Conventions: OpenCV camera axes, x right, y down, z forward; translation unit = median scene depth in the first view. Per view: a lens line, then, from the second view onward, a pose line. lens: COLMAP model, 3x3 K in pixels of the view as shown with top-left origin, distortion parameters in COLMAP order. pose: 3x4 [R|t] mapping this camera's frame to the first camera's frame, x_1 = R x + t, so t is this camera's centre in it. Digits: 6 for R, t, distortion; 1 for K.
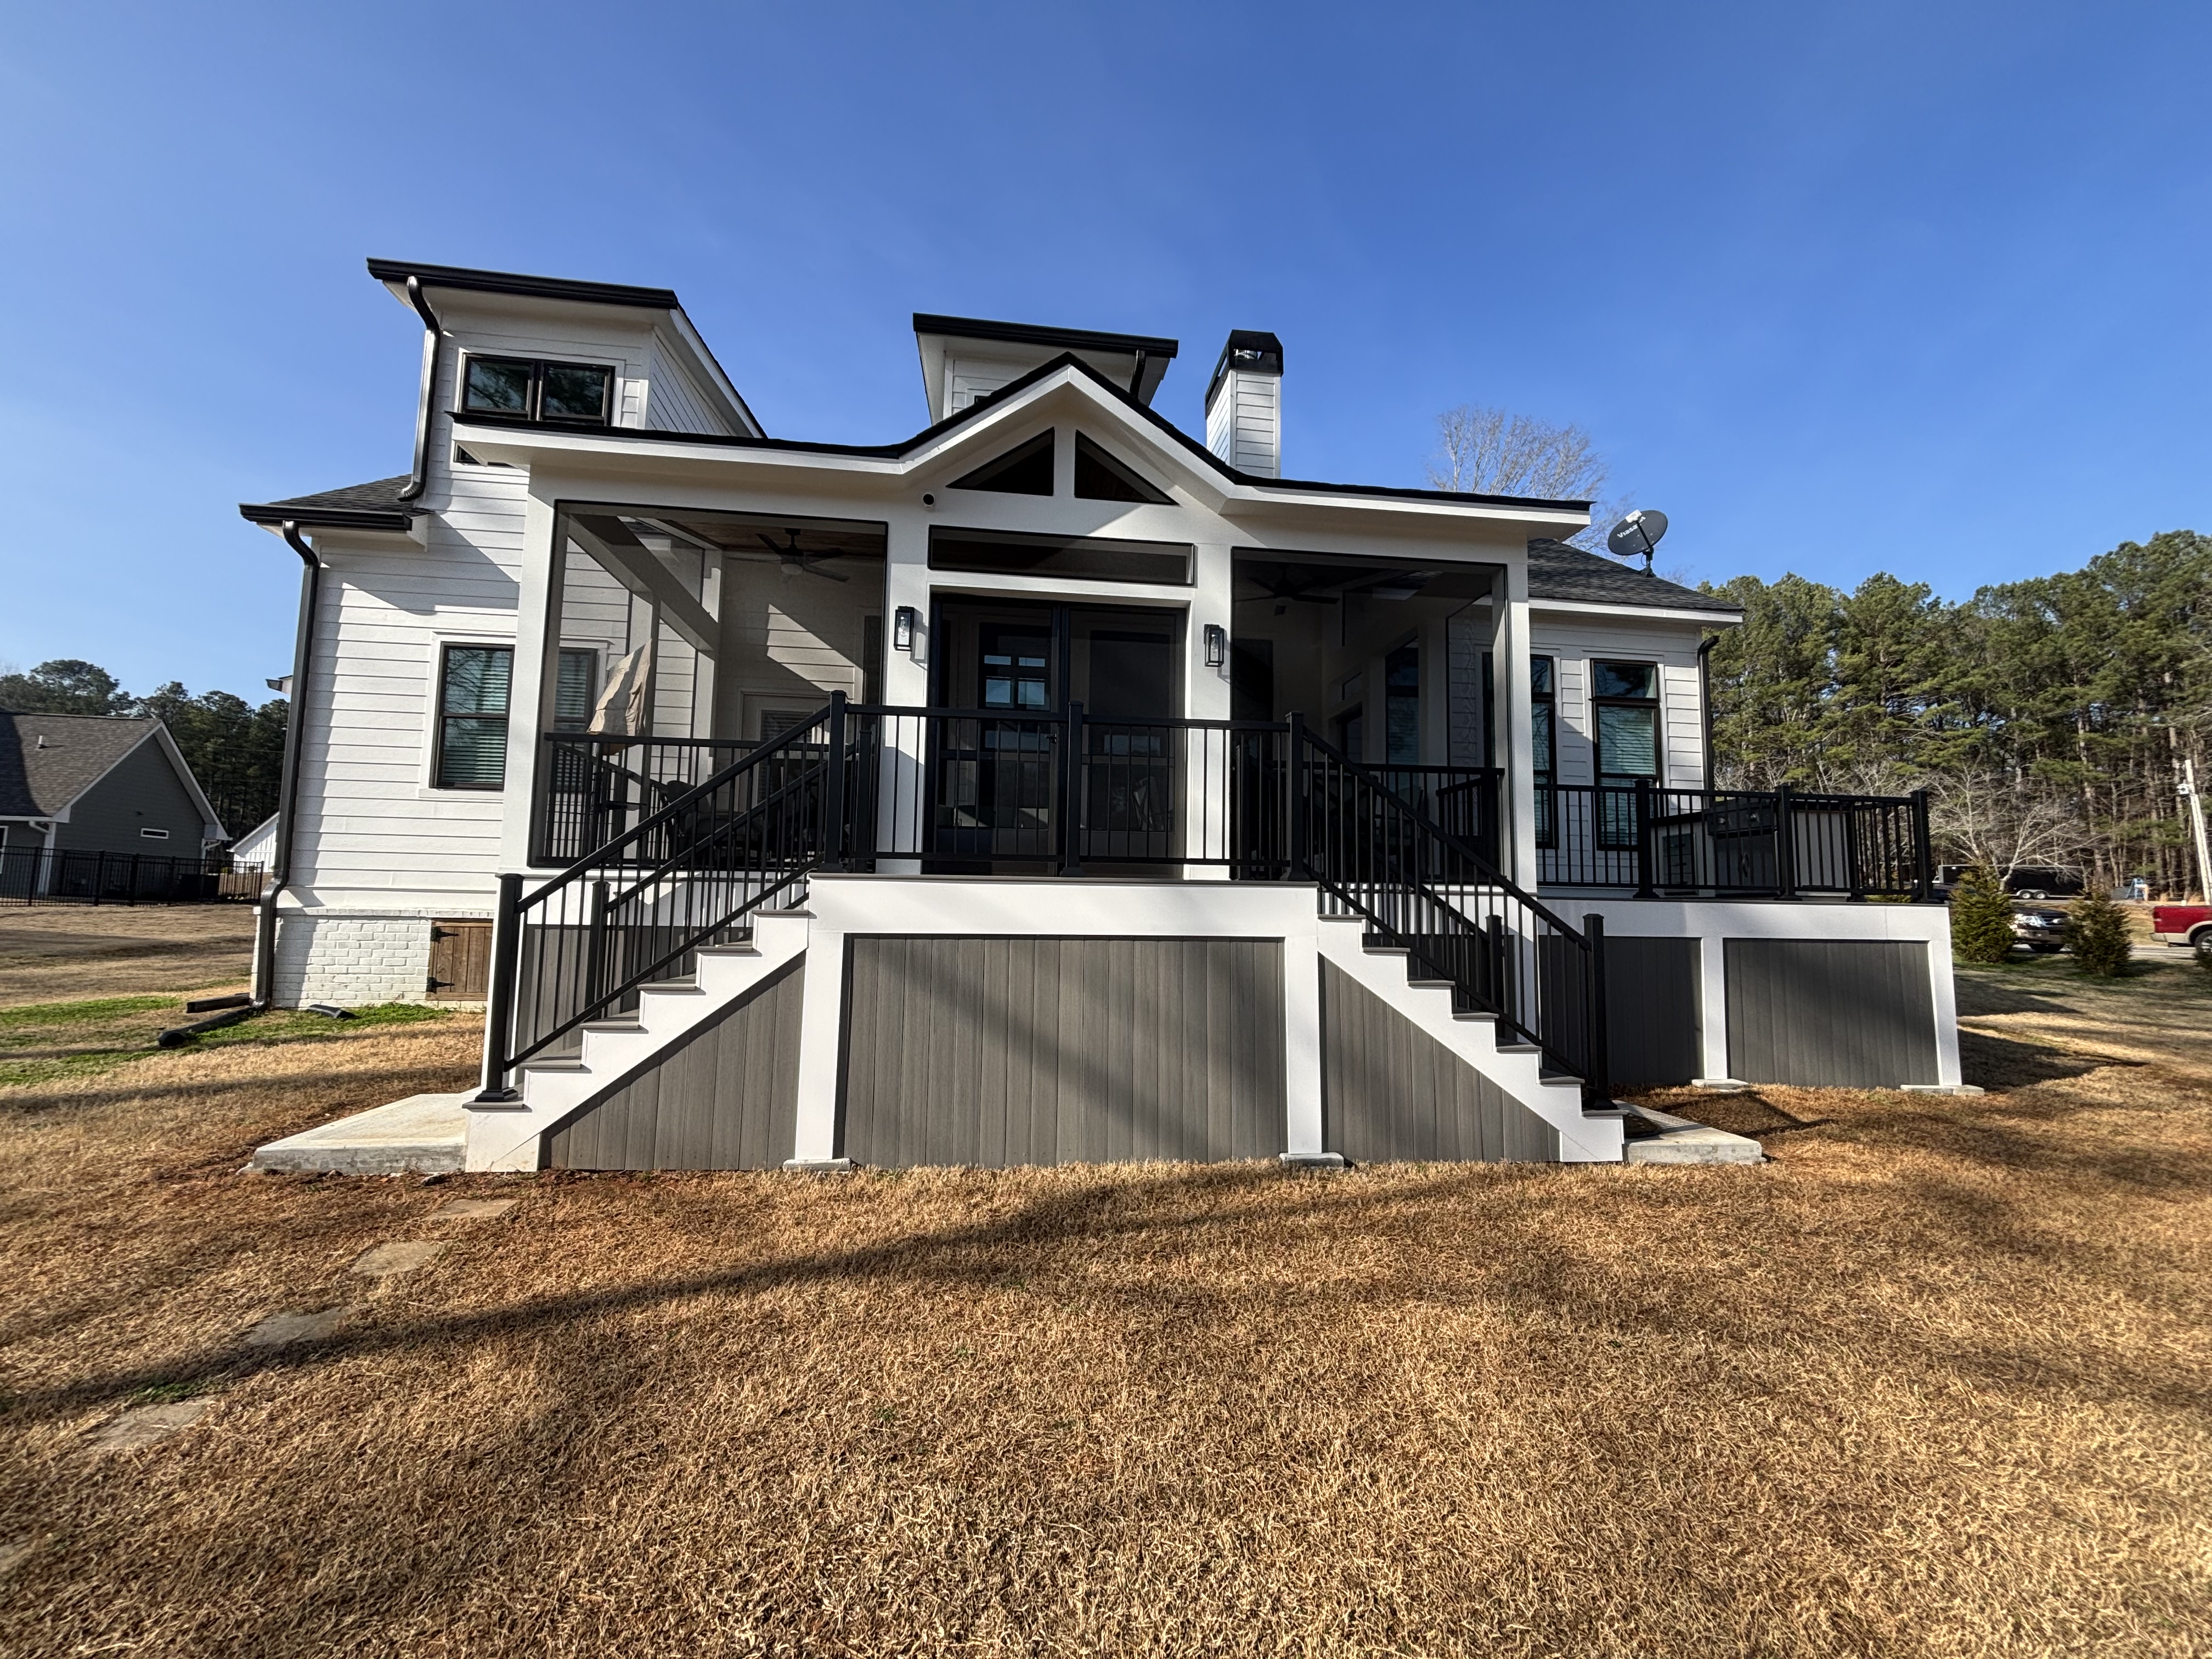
lens RADIAL K [[893.9, 0, 1100.6], [0, 893.9, 841.7], [0, 0, 1]] dist [-0.000182, 0.000779]
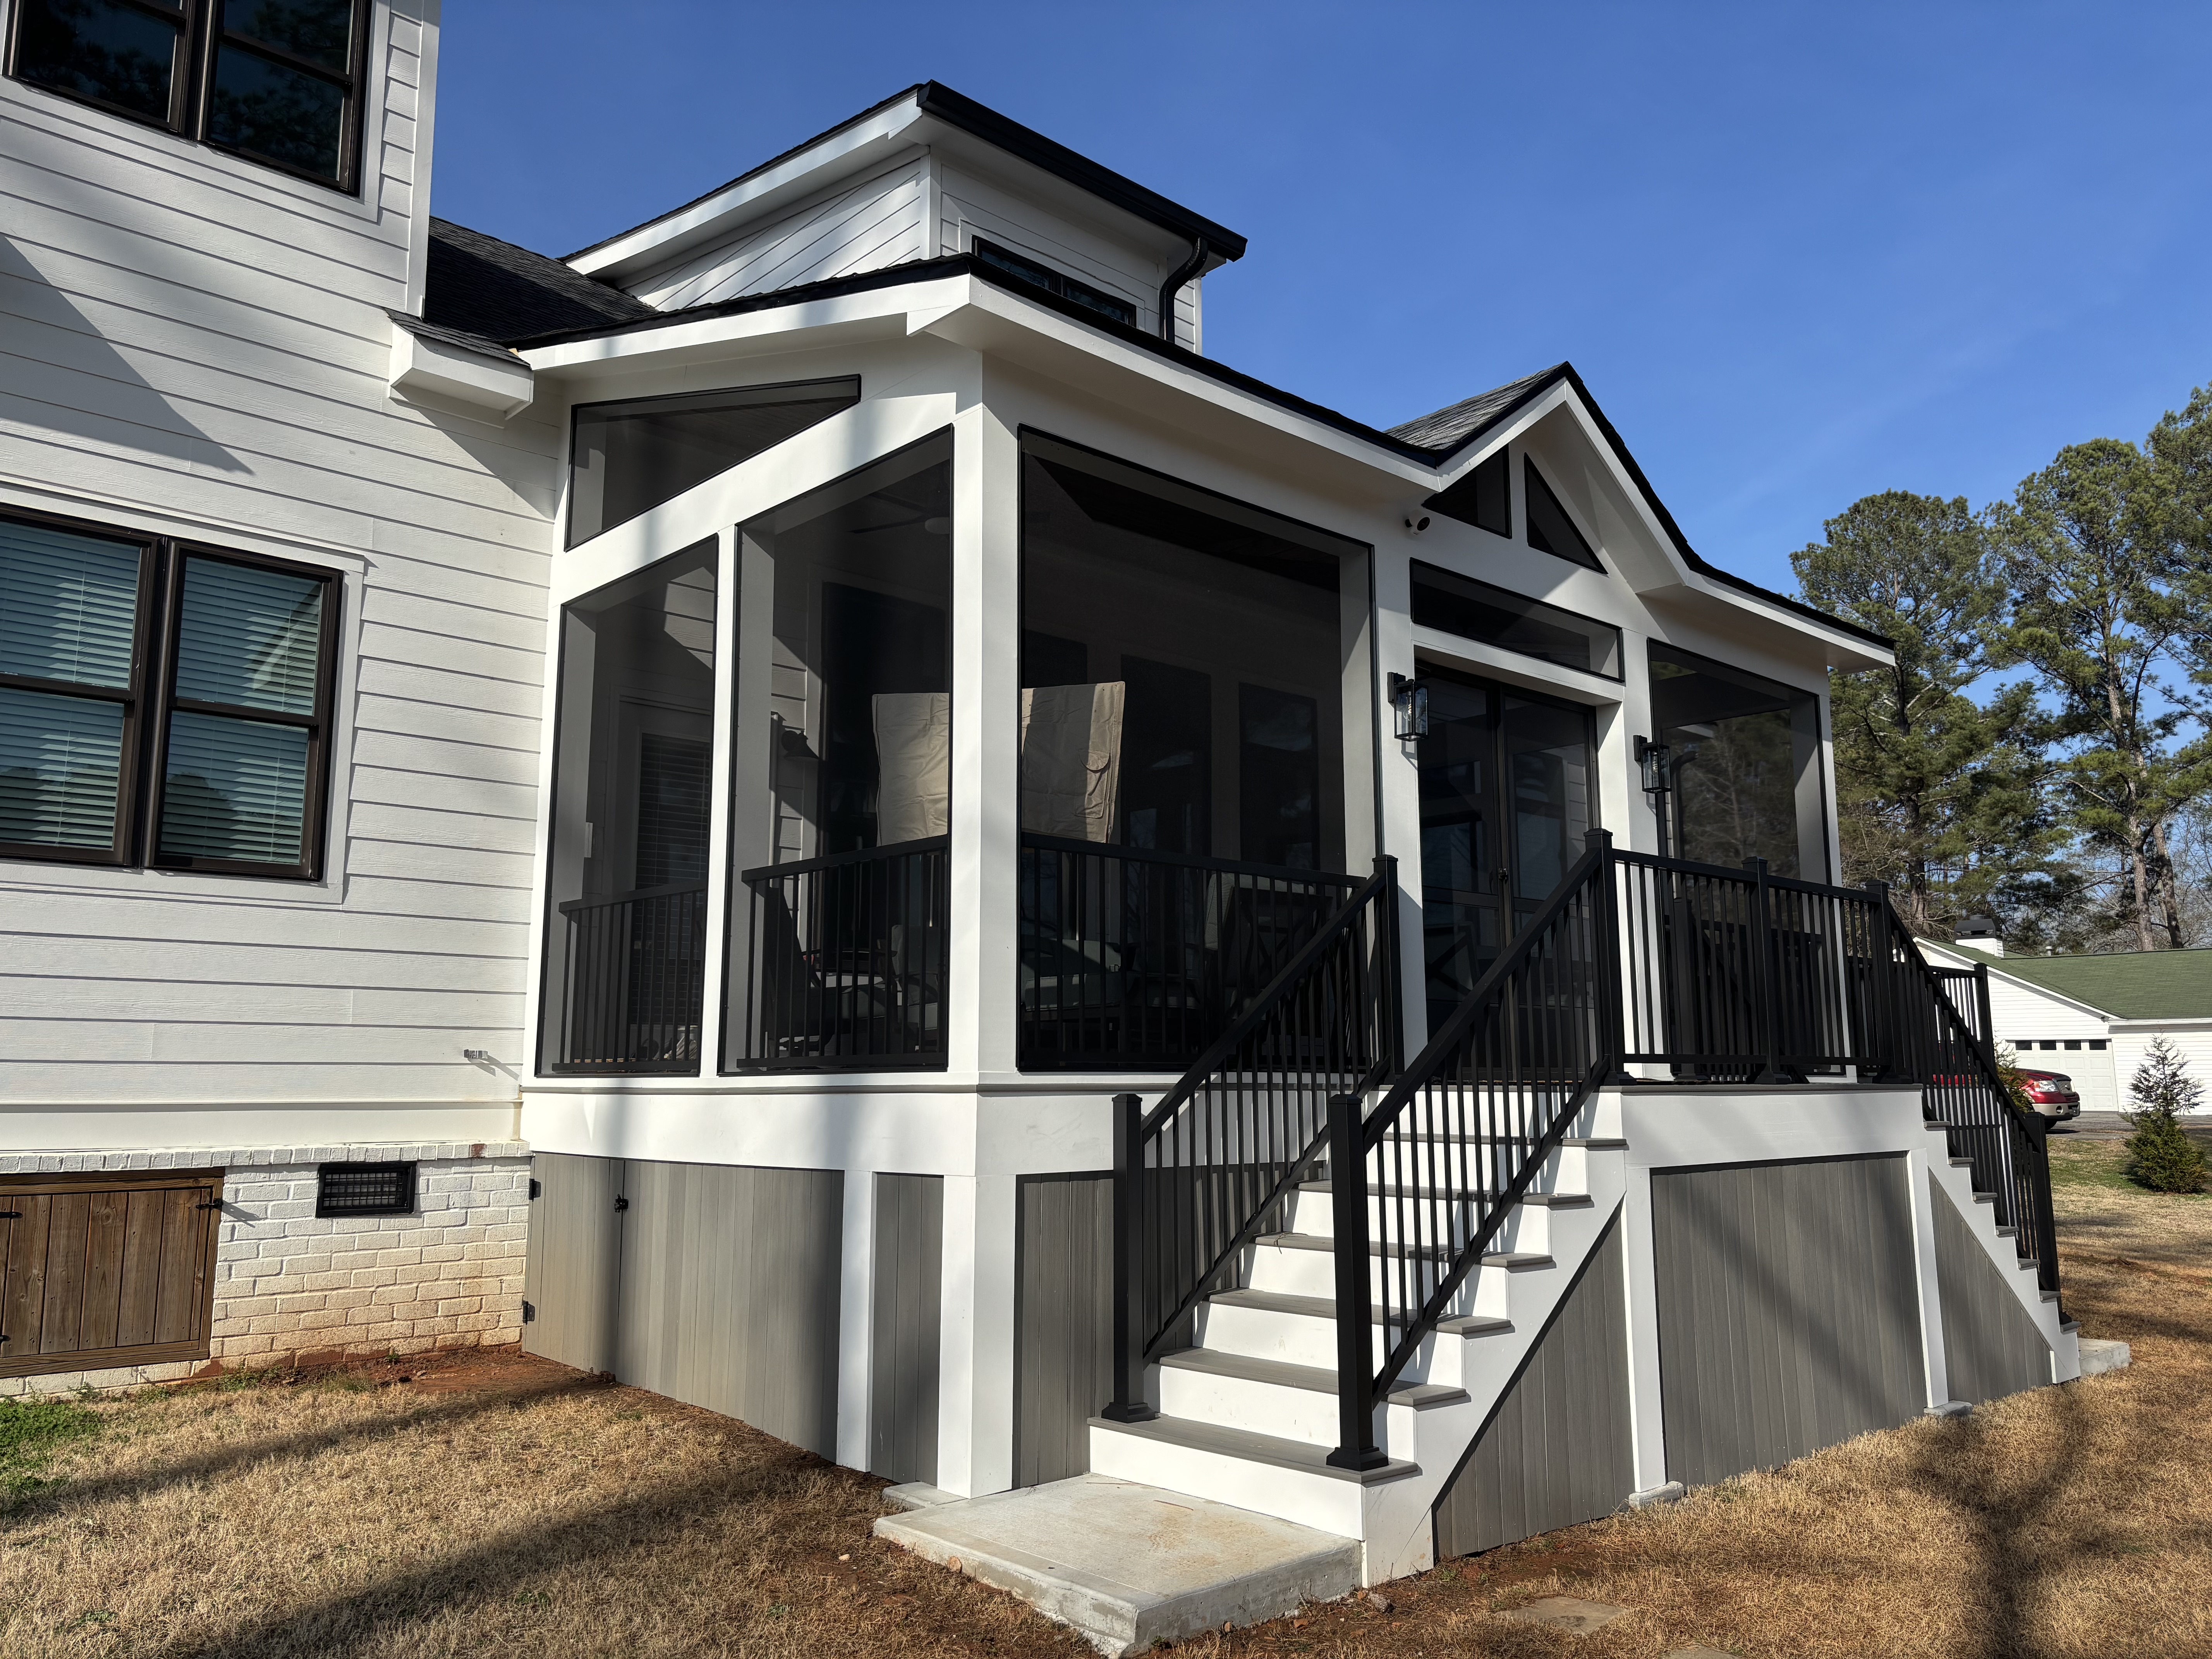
lens RADIAL K [[1682.8, 0, 1101.4], [0, 1682.8, 823.3], [0, 0, 1]] dist [0.059646, -0.004637]
pose [[0.814794, 0.071492, 0.575325, -1.132591], [-0.032945, 0.996474, -0.077168, -0.042855], [-0.578813, 0.043922, 0.814276, 0.090285]]
